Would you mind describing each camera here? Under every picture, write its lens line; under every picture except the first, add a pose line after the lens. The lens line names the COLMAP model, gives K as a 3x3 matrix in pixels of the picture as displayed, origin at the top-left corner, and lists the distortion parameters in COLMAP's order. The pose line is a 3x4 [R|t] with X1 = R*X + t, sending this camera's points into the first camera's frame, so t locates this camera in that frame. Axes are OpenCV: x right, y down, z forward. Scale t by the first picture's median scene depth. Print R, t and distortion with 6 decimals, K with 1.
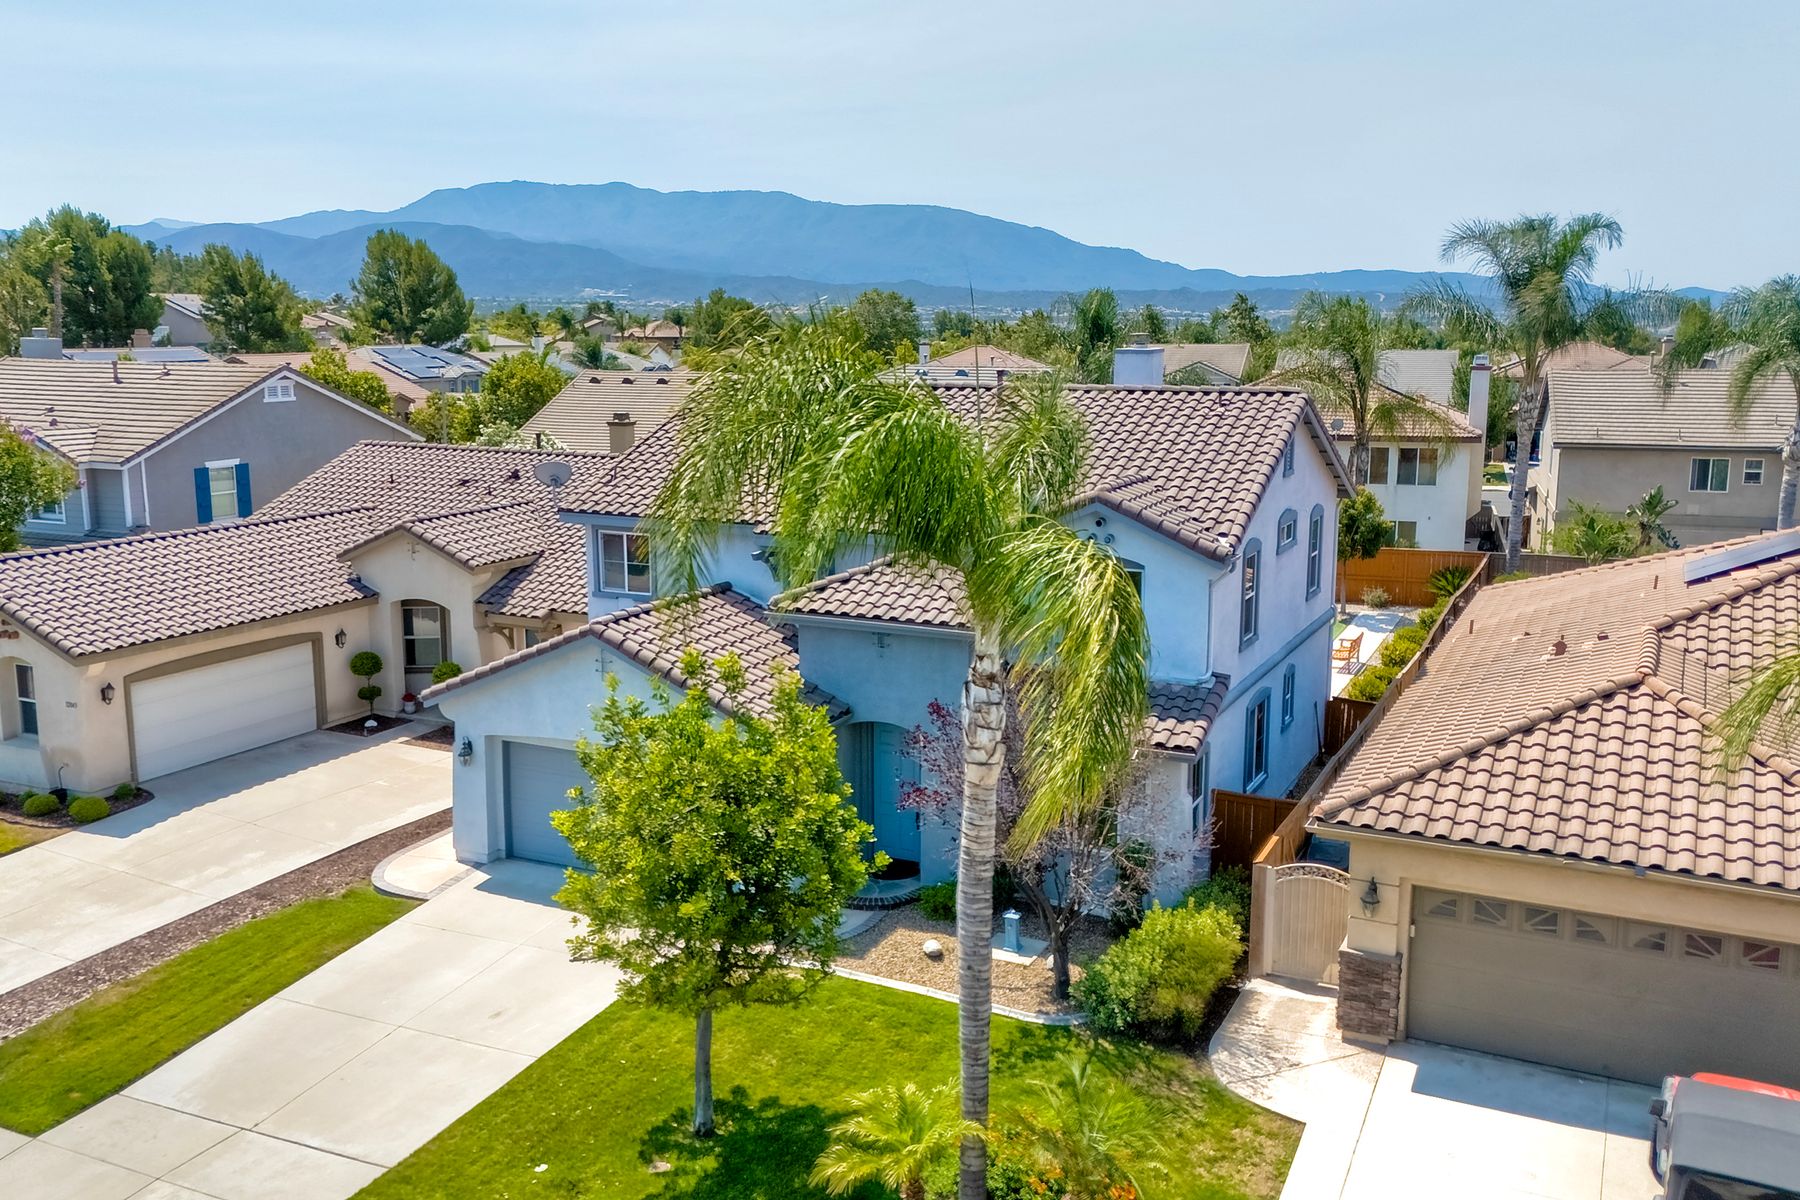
lens RADIAL K [[1579.0, 0, 900.0], [0, 1579.0, 600.0], [0, 0, 1]] dist [0.074150, 0.002145]
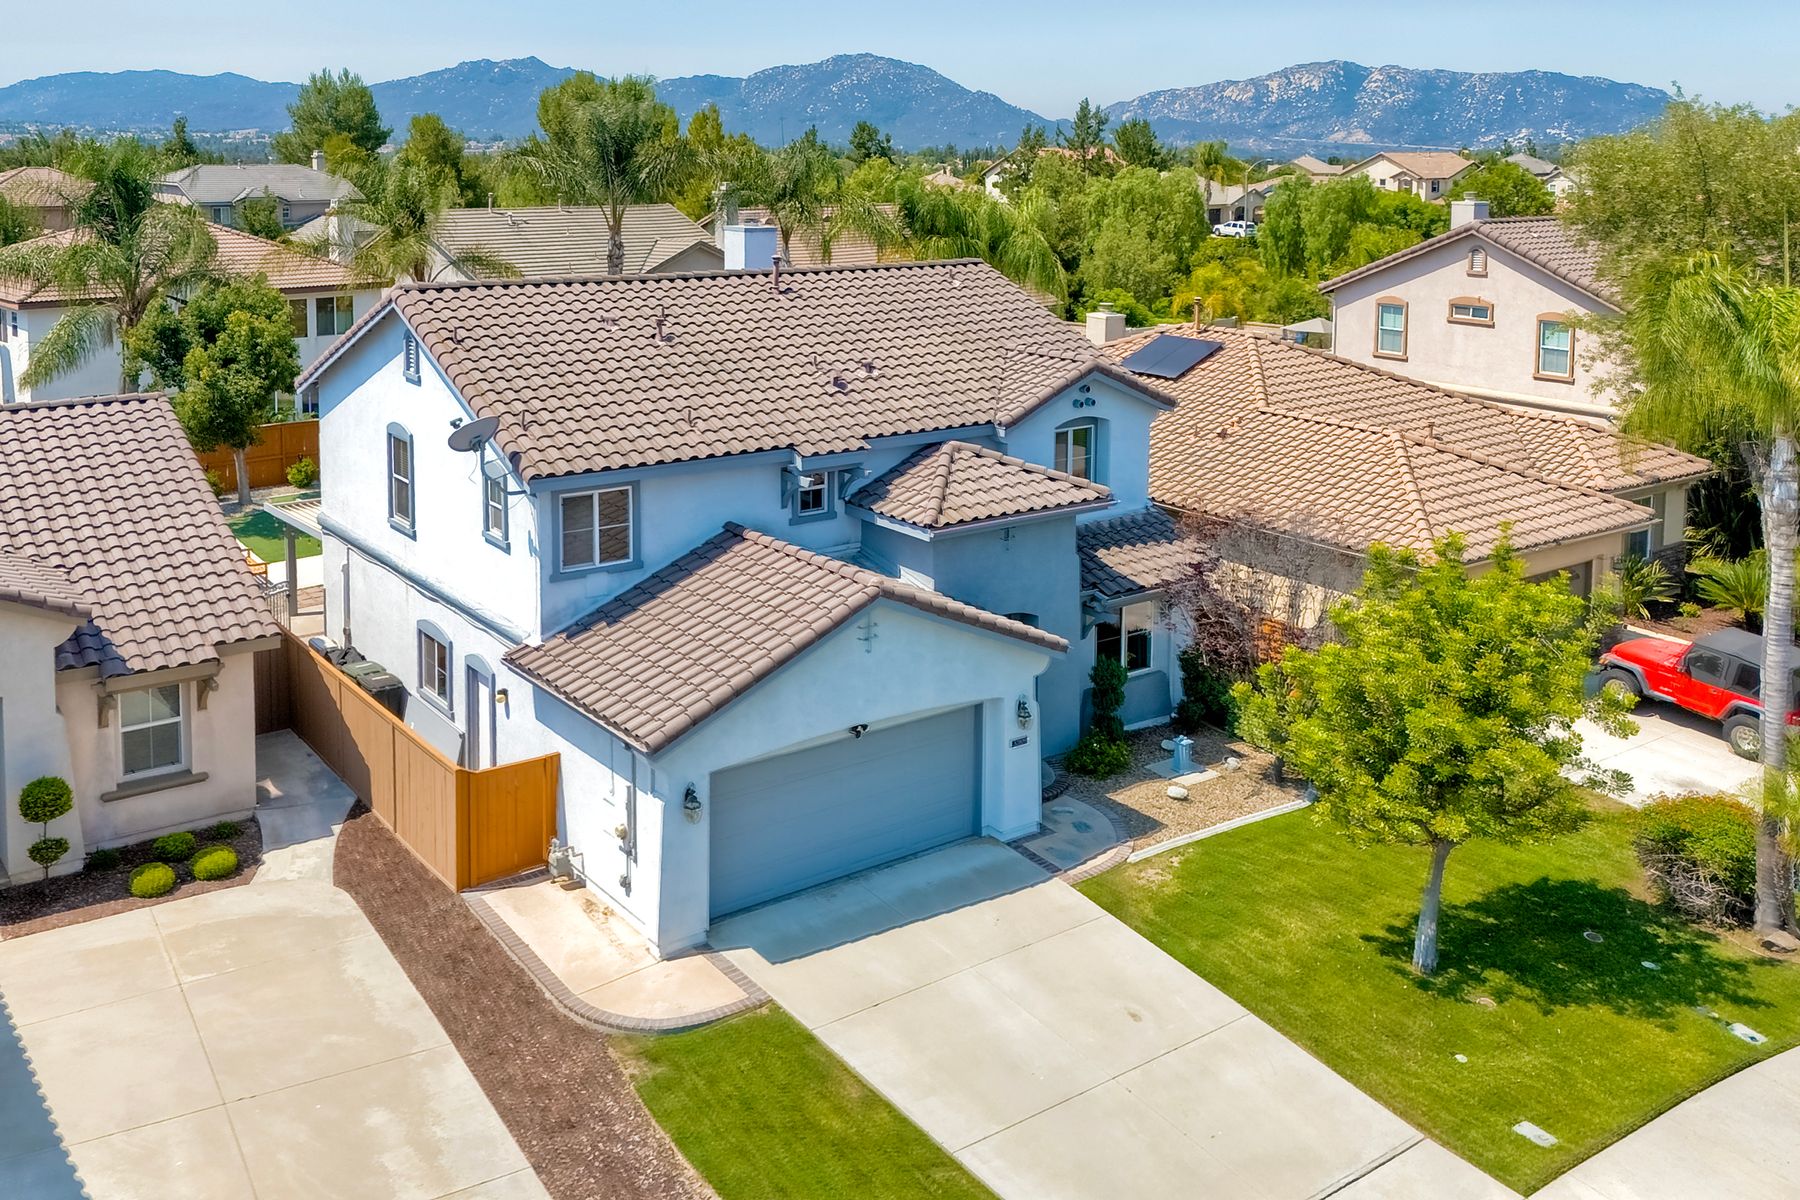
lens RADIAL K [[1613.9, 0, 897.7], [0, 1613.9, 309.0], [0, 0, 1]] dist [-0.003983, 0.069335]
pose [[0.463029, -0.092775, 0.881474, -0.890561], [0.143488, 0.989235, 0.028744, -0.148077], [-0.874651, 0.113171, 0.471357, 0.526809]]
